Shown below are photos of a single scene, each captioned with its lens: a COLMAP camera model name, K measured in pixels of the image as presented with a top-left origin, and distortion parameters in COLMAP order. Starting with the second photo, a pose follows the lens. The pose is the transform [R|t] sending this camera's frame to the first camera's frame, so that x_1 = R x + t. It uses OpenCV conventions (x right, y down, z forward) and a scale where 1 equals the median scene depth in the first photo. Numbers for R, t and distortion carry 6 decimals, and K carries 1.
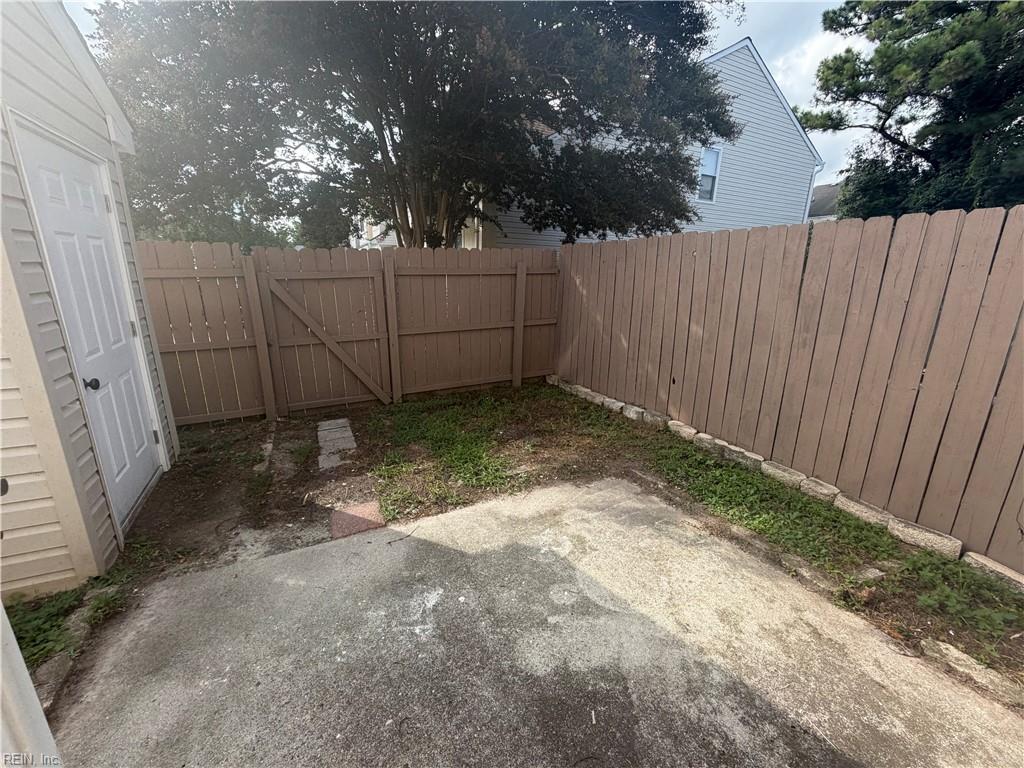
lens RADIAL K [[411.2, 0, 515.9], [0, 411.2, 380.6], [0, 0, 1]] dist [0.000417, -0.000061]
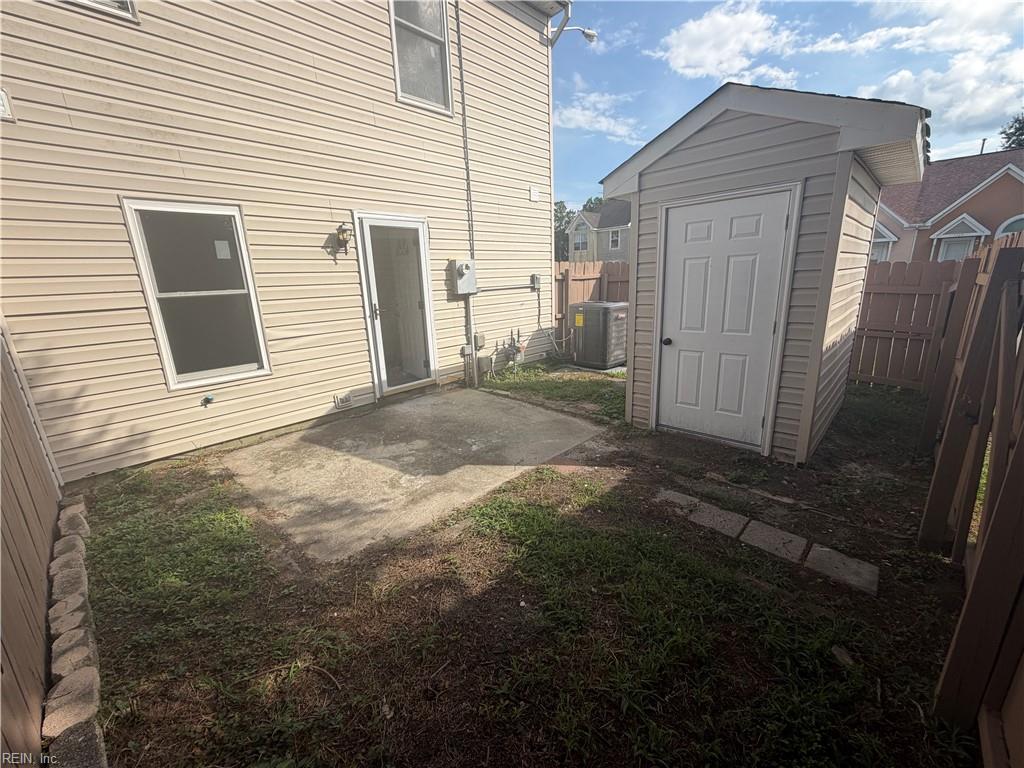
lens RADIAL K [[411.2, 0, 513.3], [0, 411.2, 384.3], [0, 0, 1]] dist [0.000417, -0.000061]
pose [[-0.945936, 0.093140, -0.310693, 0.177788], [-0.067777, 0.879978, 0.470155, -0.578915], [0.317193, 0.465794, -0.826090, 2.157367]]
